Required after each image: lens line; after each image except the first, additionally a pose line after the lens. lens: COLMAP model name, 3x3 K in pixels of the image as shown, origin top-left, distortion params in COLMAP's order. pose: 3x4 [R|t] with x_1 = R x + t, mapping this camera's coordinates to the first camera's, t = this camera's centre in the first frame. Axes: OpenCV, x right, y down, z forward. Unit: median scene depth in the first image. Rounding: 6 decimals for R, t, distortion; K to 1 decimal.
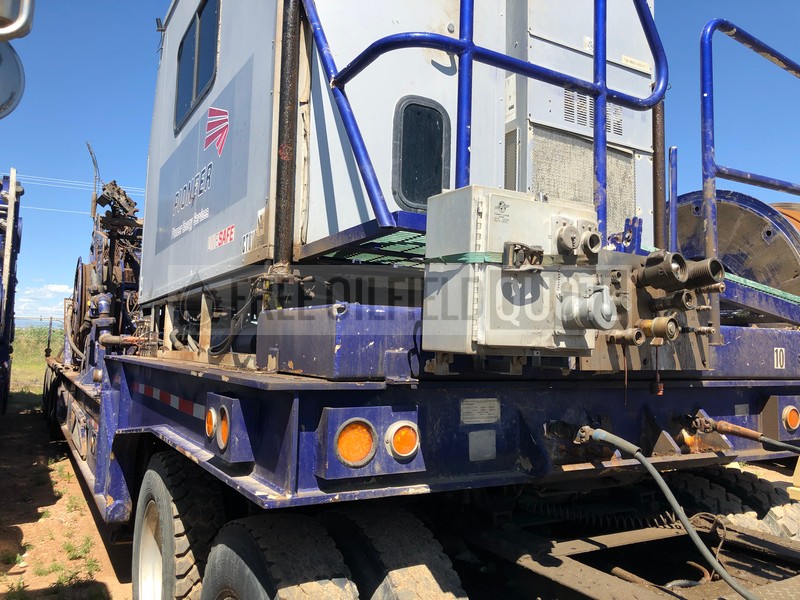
lens RADIAL K [[664.5, 0, 400.0], [0, 664.5, 300.0], [0, 0, 1]] dist [0.005813, -0.003013]
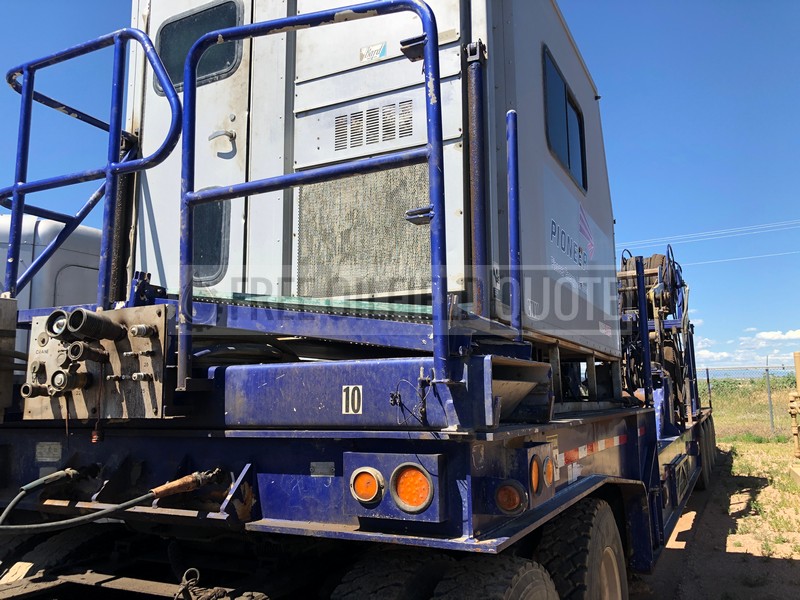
lens RADIAL K [[660.5, 0, 402.6], [0, 660.5, 304.5], [0, 0, 1]] dist [0.031991, -0.052784]
pose [[0.558898, -0.145525, -0.816367, 1.217388], [0.092655, 0.989275, -0.112915, 0.071401], [0.824044, -0.012533, 0.566388, 0.639852]]
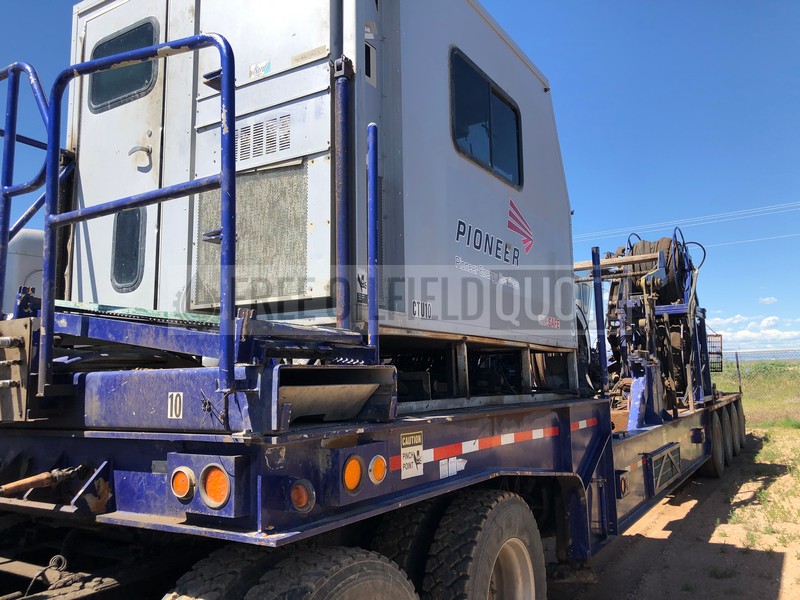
lens RADIAL K [[664.5, 0, 400.0], [0, 664.5, 300.0], [0, 0, 1]] dist [0.005813, -0.003013]
pose [[0.484807, -0.140246, -0.863304, 1.417590], [0.101603, 0.989408, -0.103675, 0.073156], [0.868700, -0.037452, 0.493921, 0.850364]]
